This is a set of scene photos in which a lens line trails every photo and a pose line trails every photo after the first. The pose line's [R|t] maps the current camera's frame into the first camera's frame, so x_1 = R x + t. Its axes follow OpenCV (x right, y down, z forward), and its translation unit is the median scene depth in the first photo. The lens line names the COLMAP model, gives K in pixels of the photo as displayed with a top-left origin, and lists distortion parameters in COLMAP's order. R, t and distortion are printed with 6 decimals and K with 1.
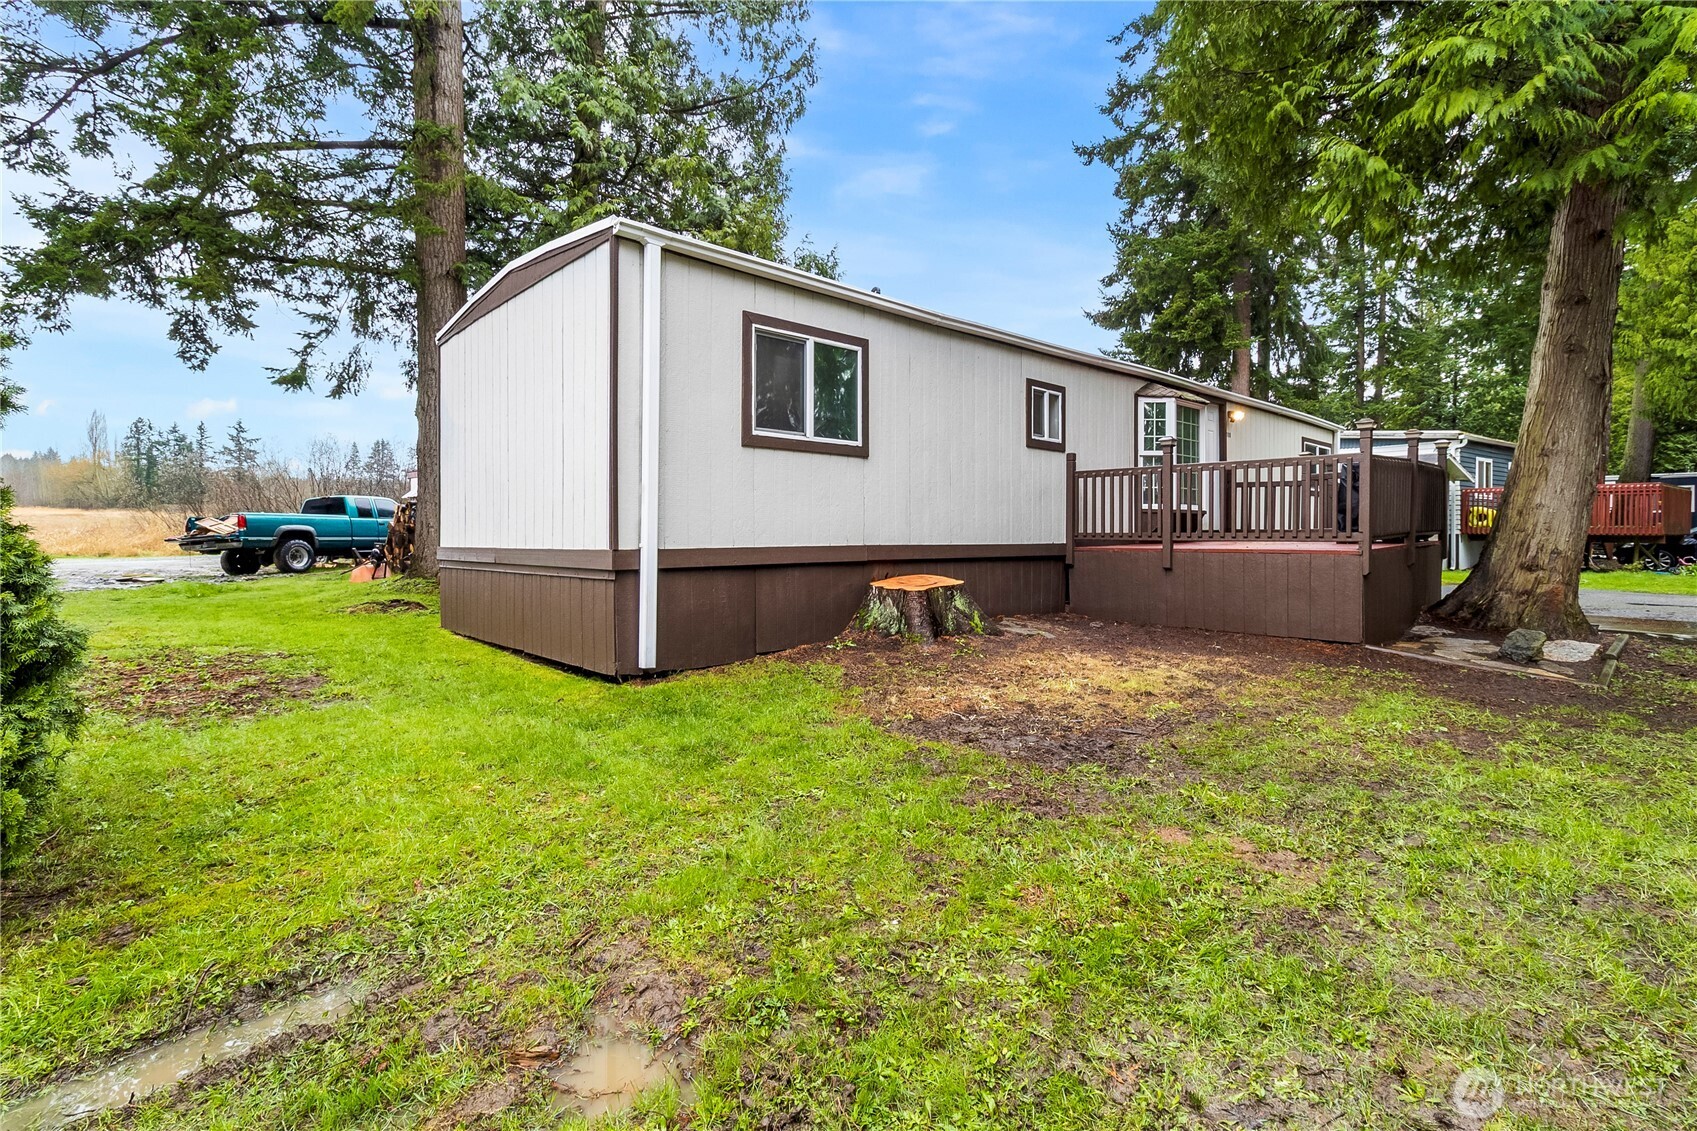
lens RADIAL K [[790.1, 0, 853.3], [0, 790.1, 535.0], [0, 0, 1]] dist [0.002316, -0.000177]
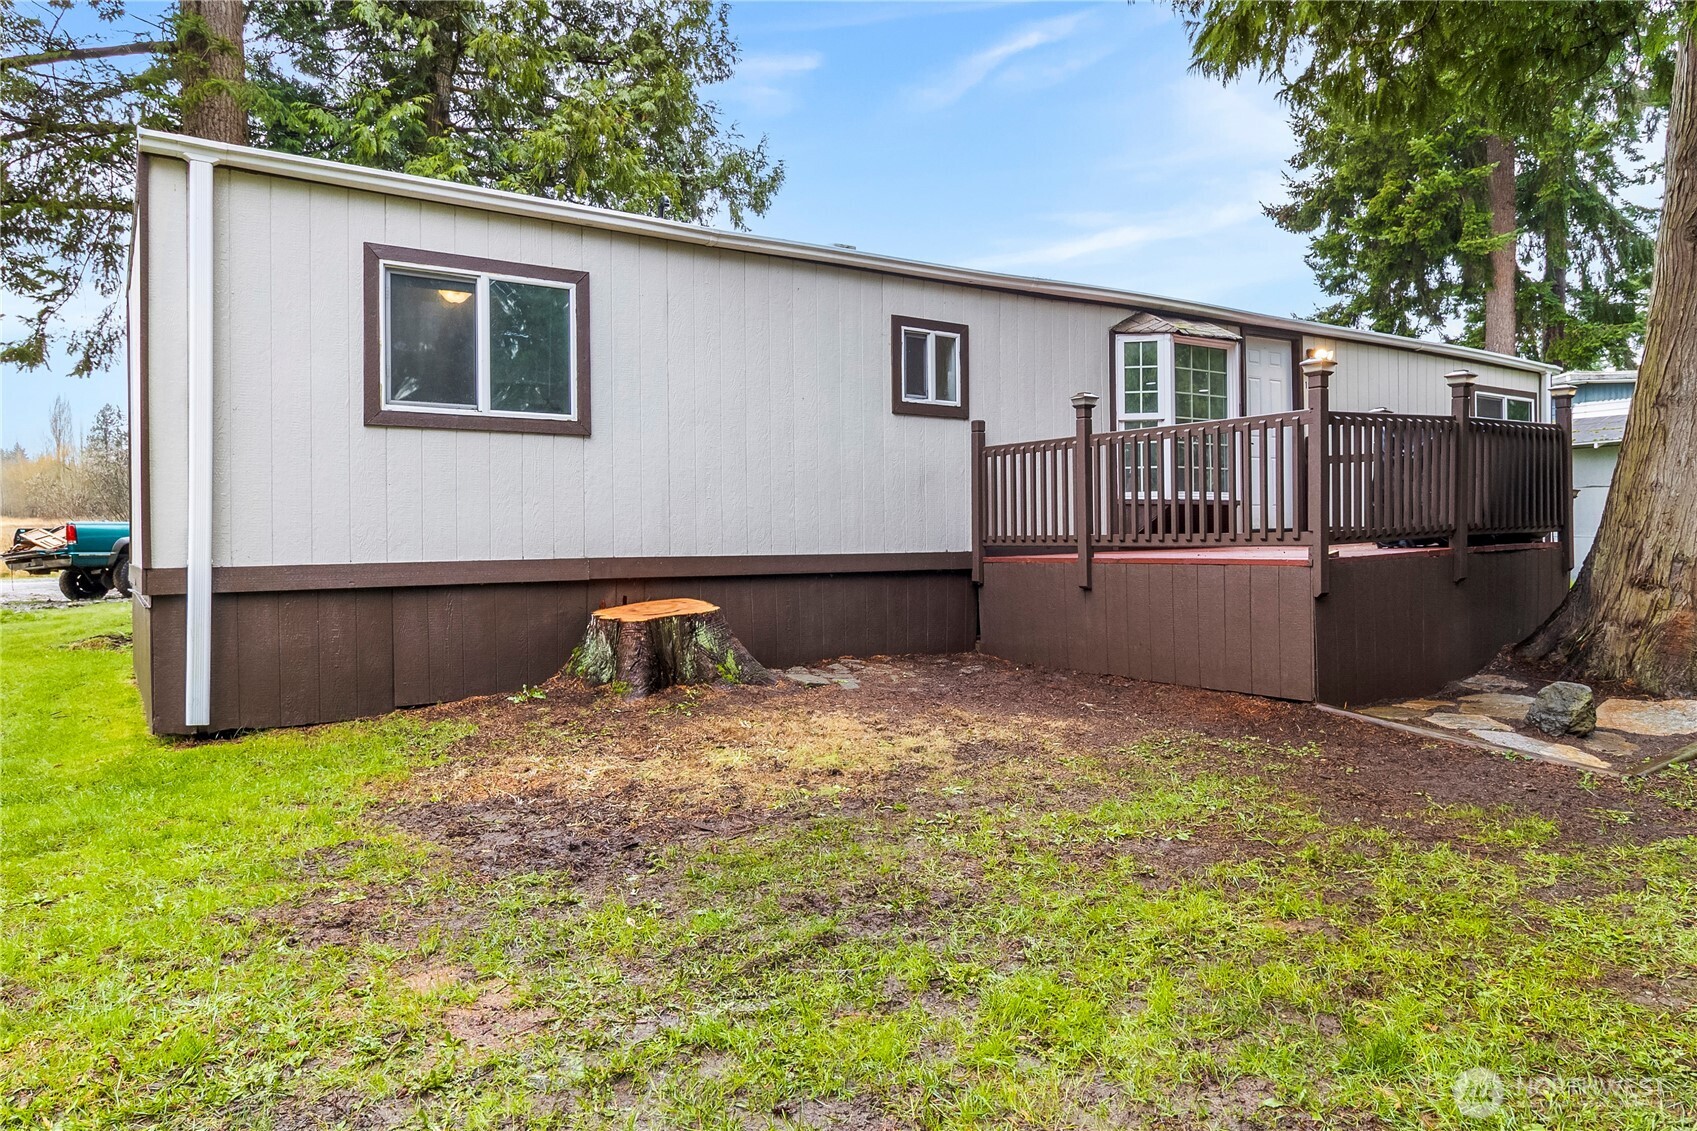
lens RADIAL K [[1100.0, 0, 848.1], [0, 1100.0, 550.9], [0, 0, 1]] dist [0.001494, 0.002160]
pose [[0.988522, -0.009789, -0.150757, 0.331650], [0.011269, 0.999896, 0.008965, -0.000158], [0.150654, -0.010561, 0.988530, 0.036709]]
